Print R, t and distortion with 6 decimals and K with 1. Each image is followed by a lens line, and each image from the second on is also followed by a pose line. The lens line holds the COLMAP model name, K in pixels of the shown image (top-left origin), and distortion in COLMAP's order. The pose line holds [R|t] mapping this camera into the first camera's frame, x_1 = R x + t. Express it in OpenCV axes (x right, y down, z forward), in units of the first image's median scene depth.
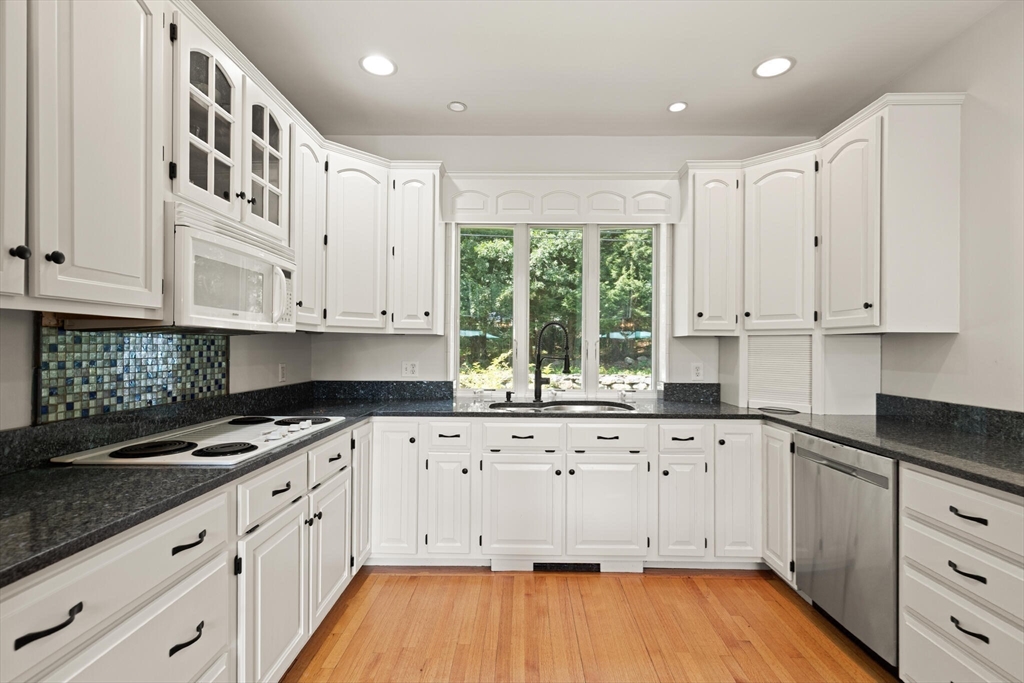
lens RADIAL K [[473.1, 0, 516.9], [0, 473.1, 341.7], [0, 0, 1]] dist [0.006100, -0.001805]
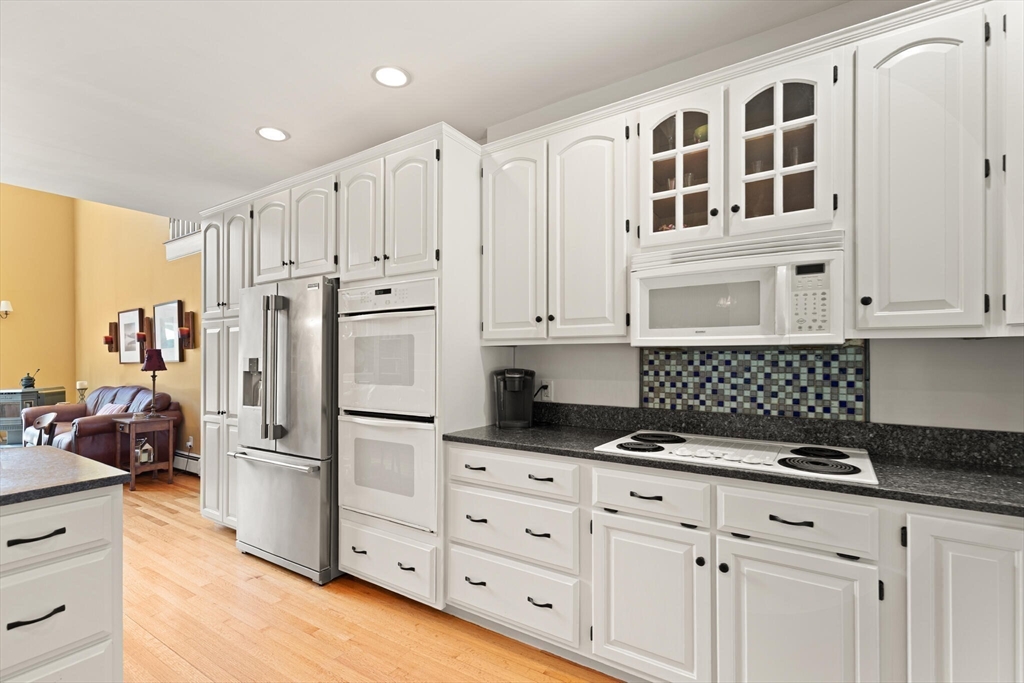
lens RADIAL K [[473.1, 0, 504.9], [0, 473.1, 358.1], [0, 0, 1]] dist [0.006100, -0.001805]
pose [[-0.551115, -0.000603, -0.834429, 0.453362], [0.006232, 0.999969, -0.004838, 0.002802], [0.834406, -0.007866, -0.551094, 1.059425]]
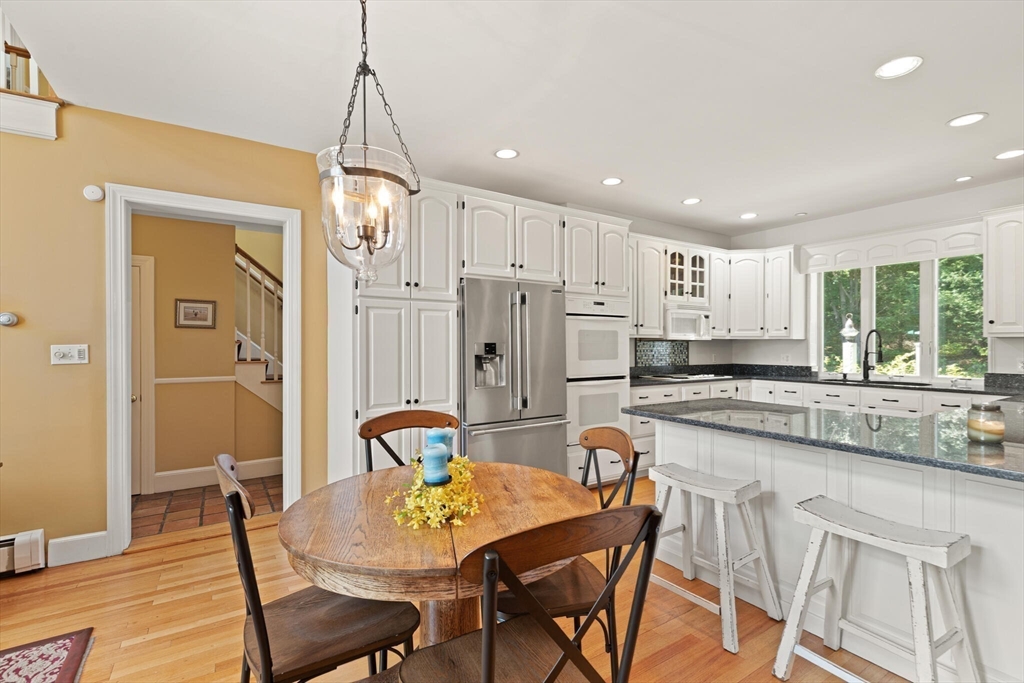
lens RADIAL K [[473.1, 0, 512.4], [0, 473.1, 347.9], [0, 0, 1]] dist [0.006100, -0.001805]
pose [[0.549948, -0.000635, -0.835198, 1.091534], [0.009364, 0.999942, 0.005406, -0.002031], [0.835146, -0.010794, 0.549922, -1.296551]]
